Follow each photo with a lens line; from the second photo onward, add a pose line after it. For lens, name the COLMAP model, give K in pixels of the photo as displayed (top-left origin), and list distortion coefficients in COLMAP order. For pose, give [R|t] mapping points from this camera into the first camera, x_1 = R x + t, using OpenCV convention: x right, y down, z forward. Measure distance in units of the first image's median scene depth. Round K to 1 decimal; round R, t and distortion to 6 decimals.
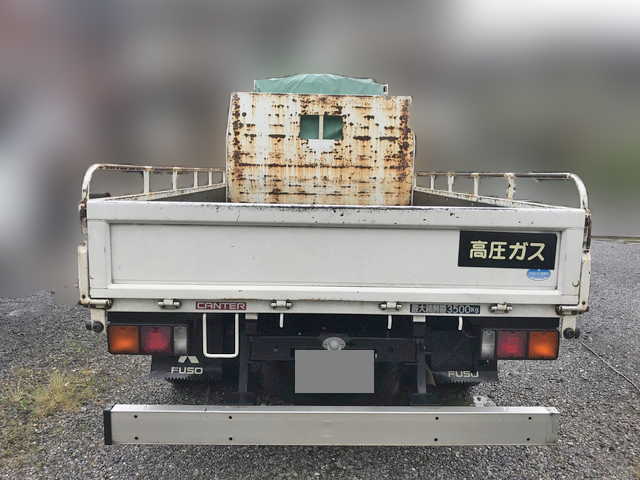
lens RADIAL K [[516.0, 0, 320.0], [0, 516.0, 240.0], [0, 0, 1]] dist [0.109738, -0.003989]
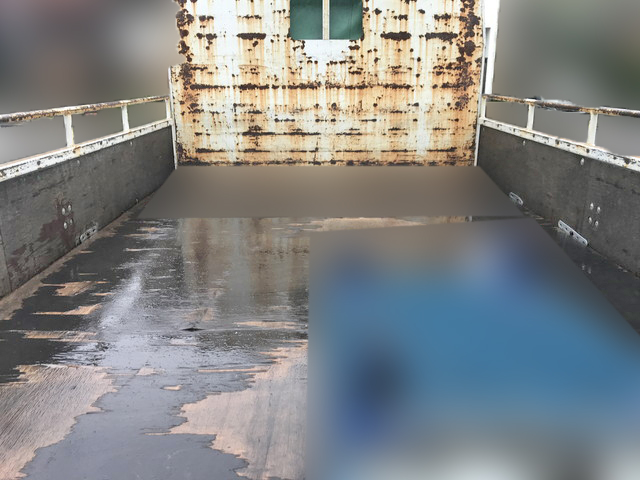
lens RADIAL K [[525.3, 0, 320.4], [0, 525.3, 233.0], [0, 0, 1]] dist [0.016964, -0.009396]
pose [[0.999663, -0.016772, -0.019833, 0.003652], [0.019681, 0.987401, 0.157012, -0.071198], [0.016950, -0.157349, 0.987398, 0.373187]]
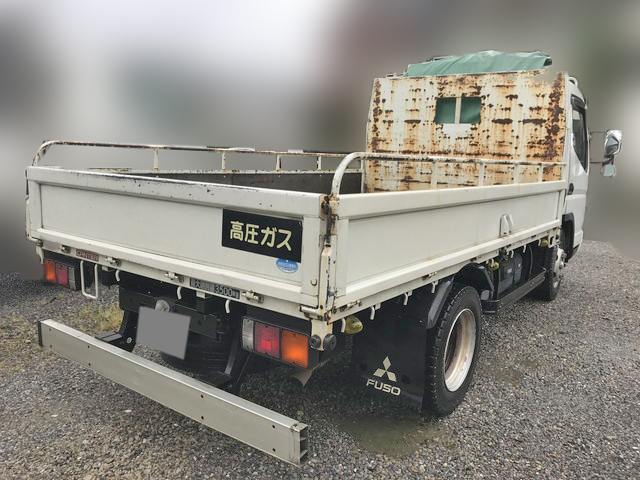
lens RADIAL K [[525.3, 0, 320.4], [0, 525.3, 233.0], [0, 0, 1]] dist [0.016964, -0.009396]
pose [[0.798801, 0.102497, -0.592799, 0.378106], [-0.103646, 0.994092, 0.032217, -0.009067], [0.592599, 0.035707, 0.804706, 0.124736]]
